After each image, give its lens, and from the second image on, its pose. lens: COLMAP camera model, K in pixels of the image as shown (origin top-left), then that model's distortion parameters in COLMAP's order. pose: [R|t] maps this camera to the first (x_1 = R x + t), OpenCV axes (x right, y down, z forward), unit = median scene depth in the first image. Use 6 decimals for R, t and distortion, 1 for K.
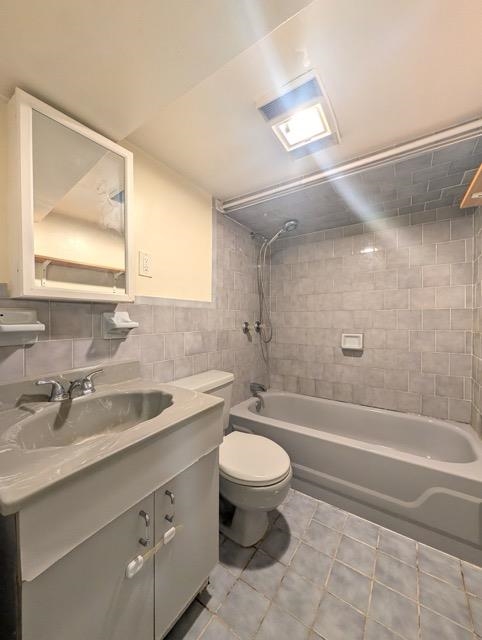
lens RADIAL K [[242.2, 0, 240.2], [0, 242.2, 319.4], [0, 0, 1]] dist [0.000853, 0.000496]
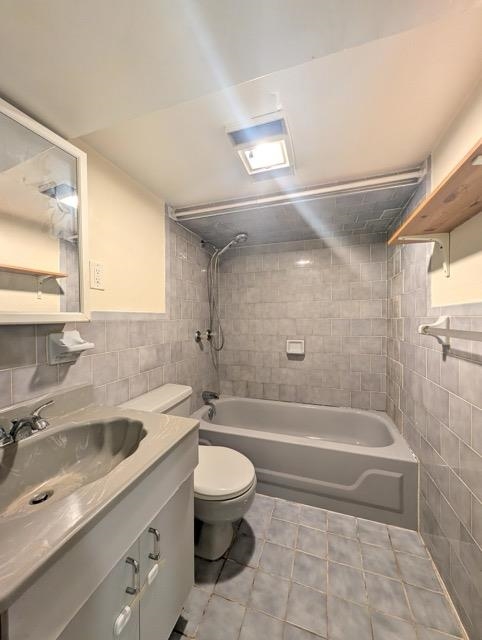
lens RADIAL K [[242.2, 0, 237.6], [0, 242.2, 319.4], [0, 0, 1]] dist [0.000853, 0.000496]
pose [[0.966289, -0.010274, 0.257254, -0.132005], [0.009146, 0.999943, 0.005581, -0.073438], [-0.257296, -0.003040, 0.966328, -0.003630]]
